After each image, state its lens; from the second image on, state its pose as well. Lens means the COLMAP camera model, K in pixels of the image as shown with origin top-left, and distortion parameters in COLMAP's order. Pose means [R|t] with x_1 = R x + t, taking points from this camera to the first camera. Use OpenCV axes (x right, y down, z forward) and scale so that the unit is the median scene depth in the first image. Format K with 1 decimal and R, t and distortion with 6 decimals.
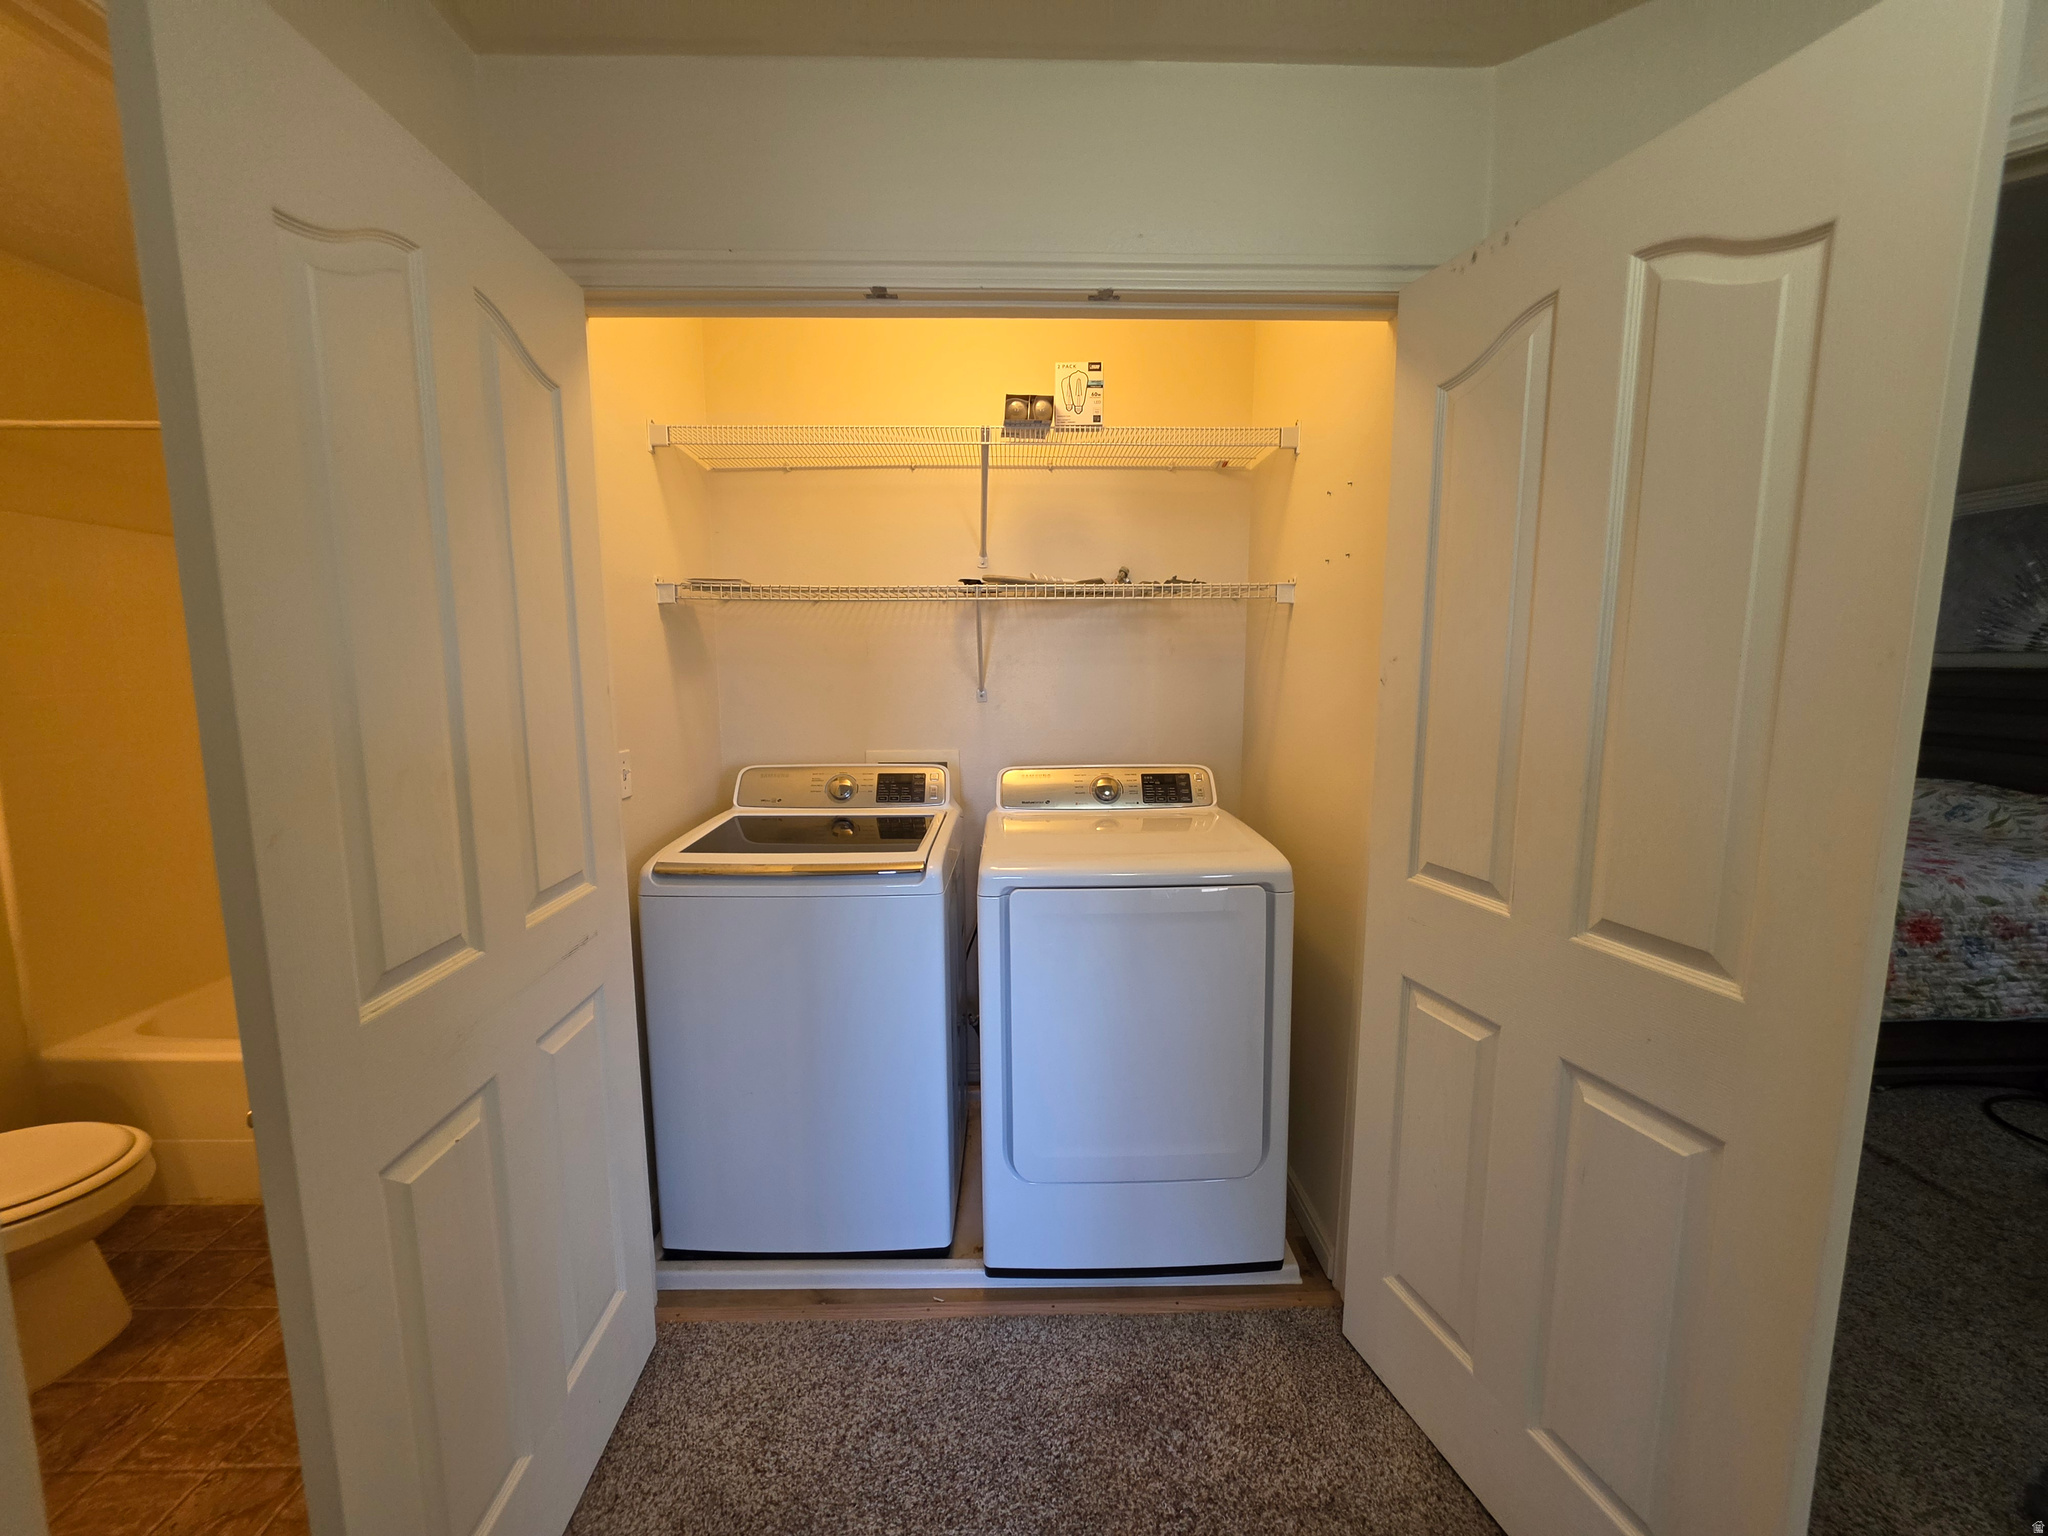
lens RADIAL K [[821.8, 0, 1017.6], [0, 821.8, 764.1], [0, 0, 1]] dist [-0.002443, 0.000720]
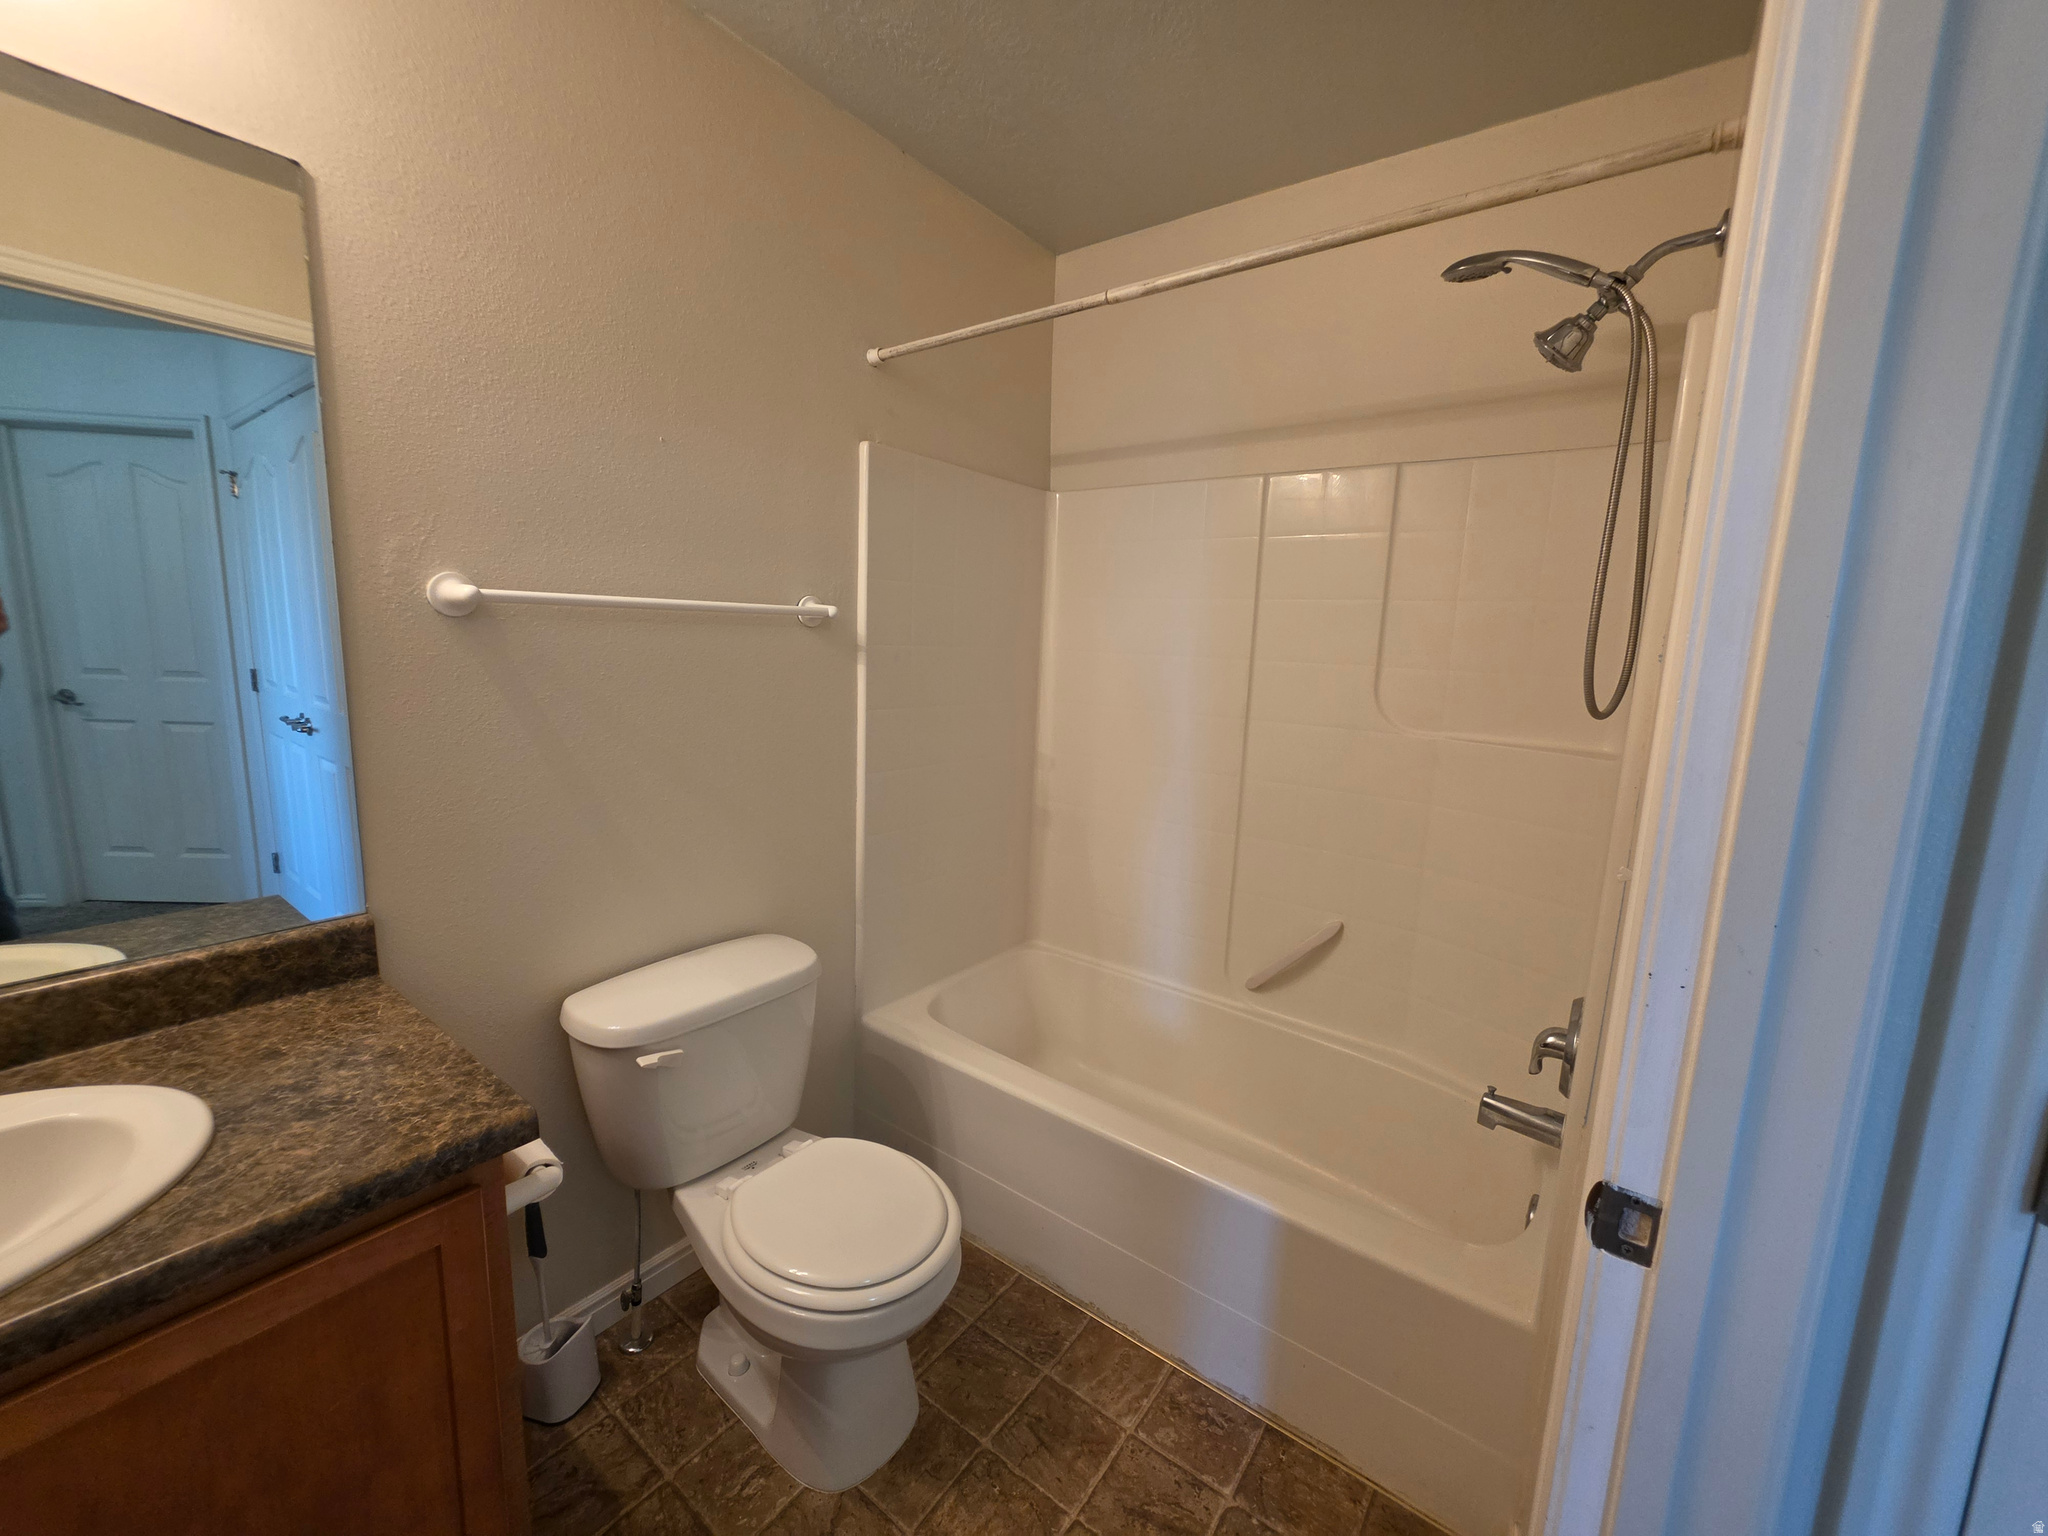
lens RADIAL K [[821.8, 0, 1023.7], [0, 821.8, 763.3], [0, 0, 1]] dist [-0.002443, 0.000720]
pose [[0.789288, 0.127198, -0.600704, -0.583474], [-0.114314, 0.991645, 0.059778, -0.035979], [0.603288, 0.021487, 0.797234, 0.389699]]
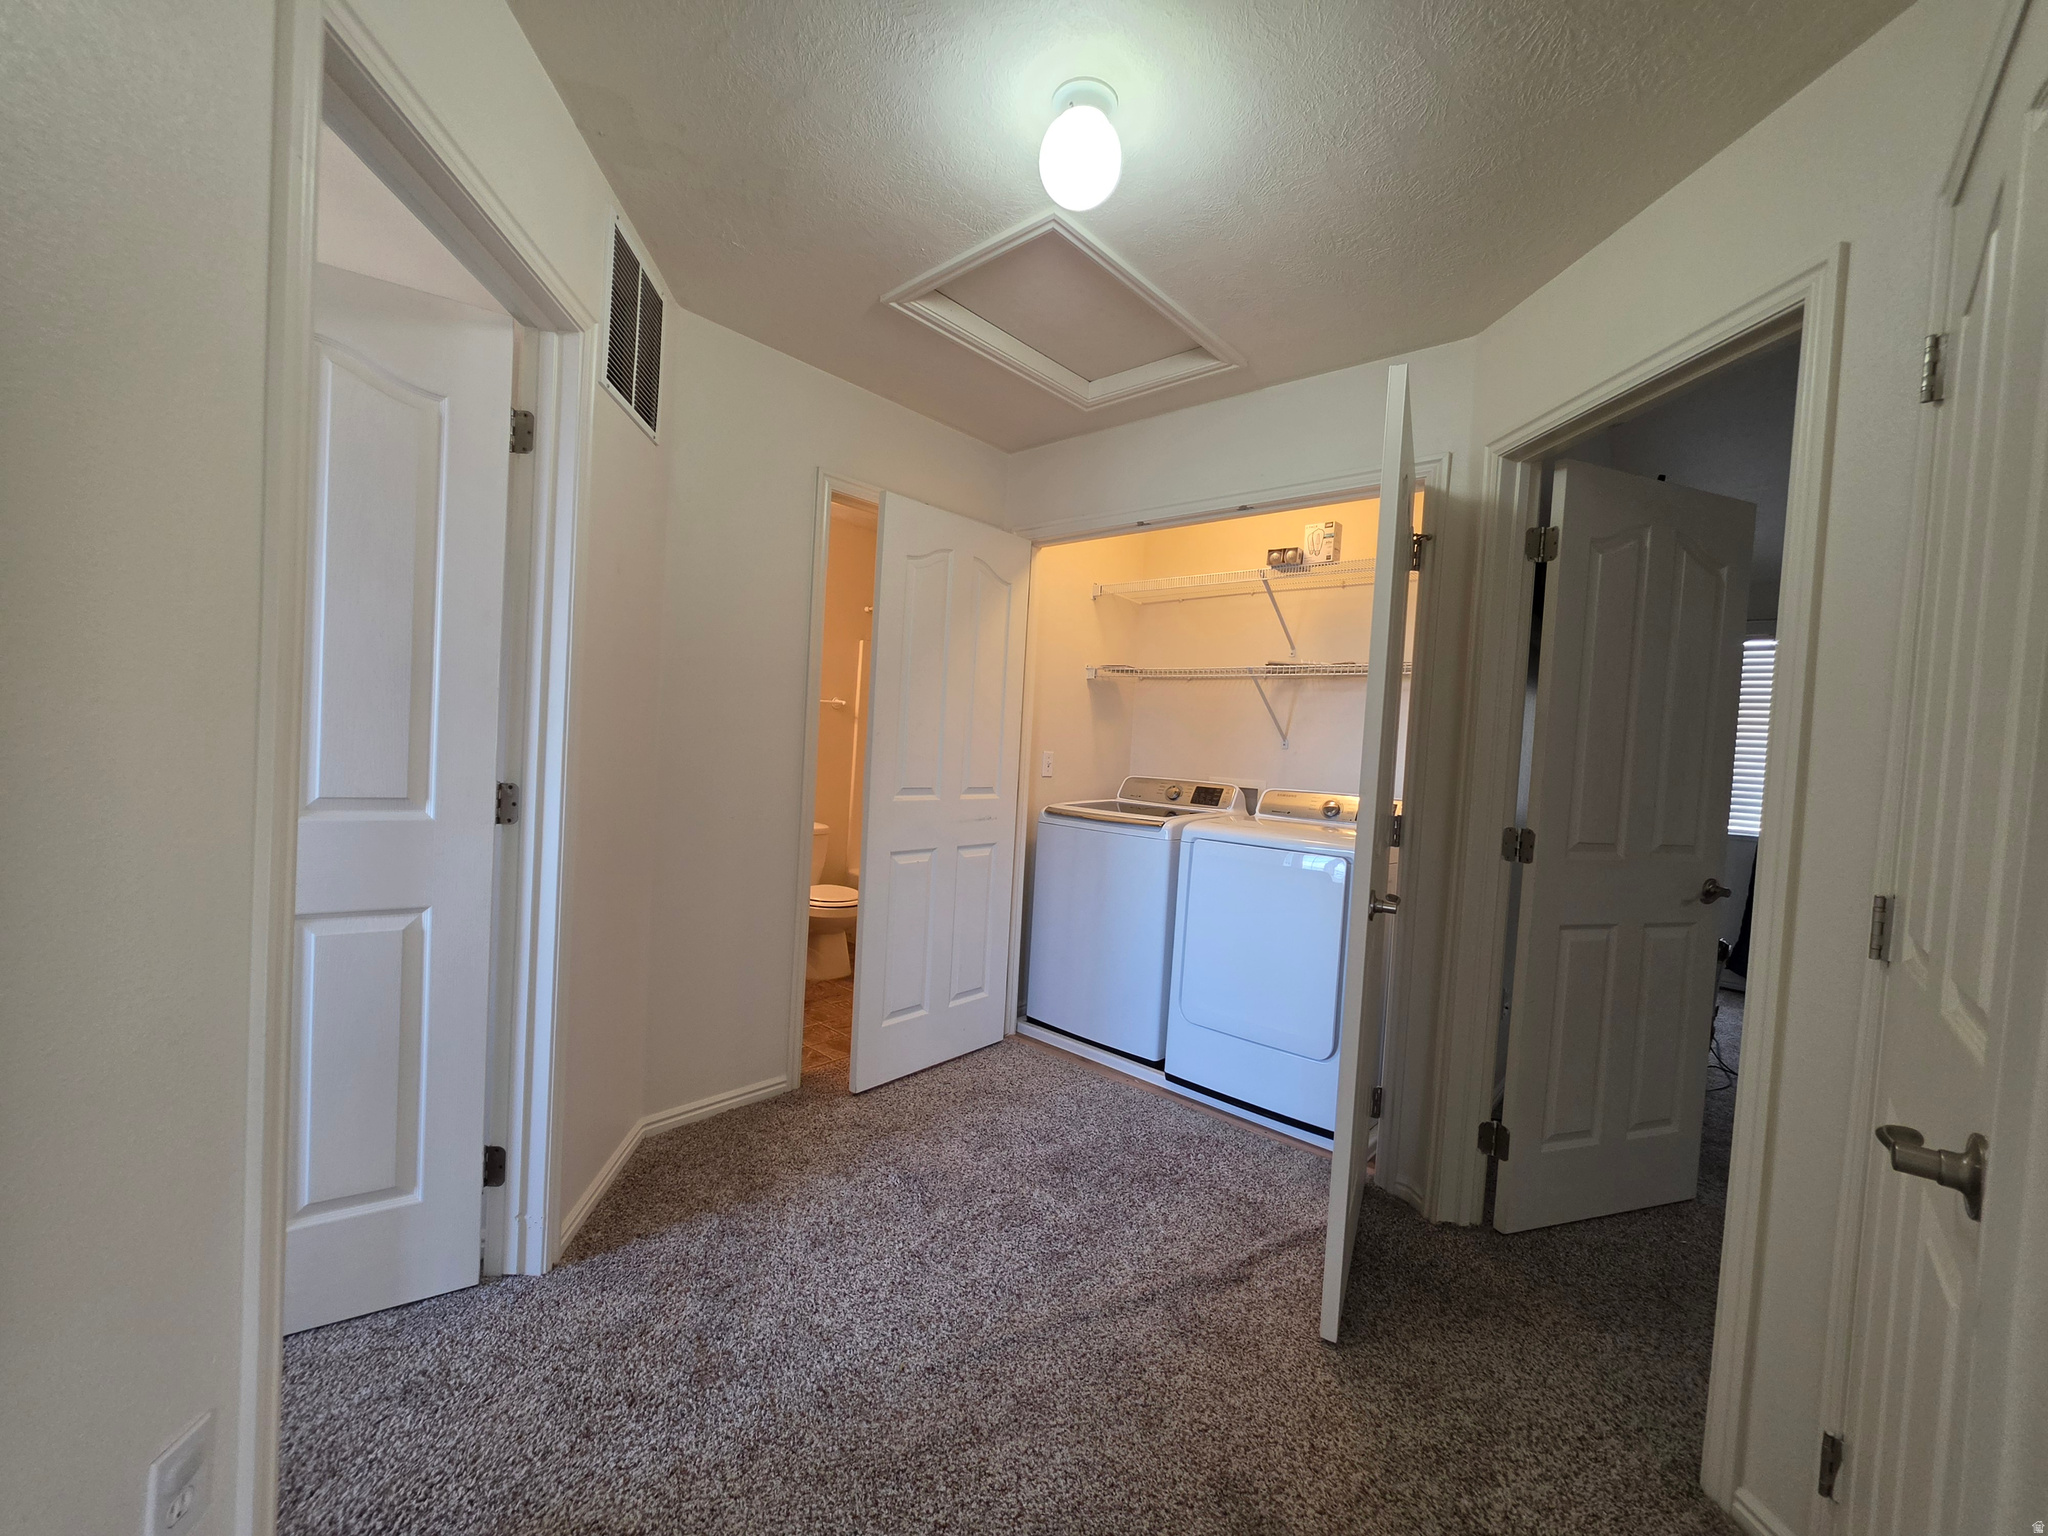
lens RADIAL K [[821.8, 0, 1021.6], [0, 821.8, 766.7], [0, 0, 1]] dist [-0.002443, 0.000720]
pose [[0.733356, 0.067777, -0.676458, 0.708432], [-0.147261, 0.987231, -0.060732, 0.130921], [0.663704, 0.144154, 0.733973, -0.417348]]
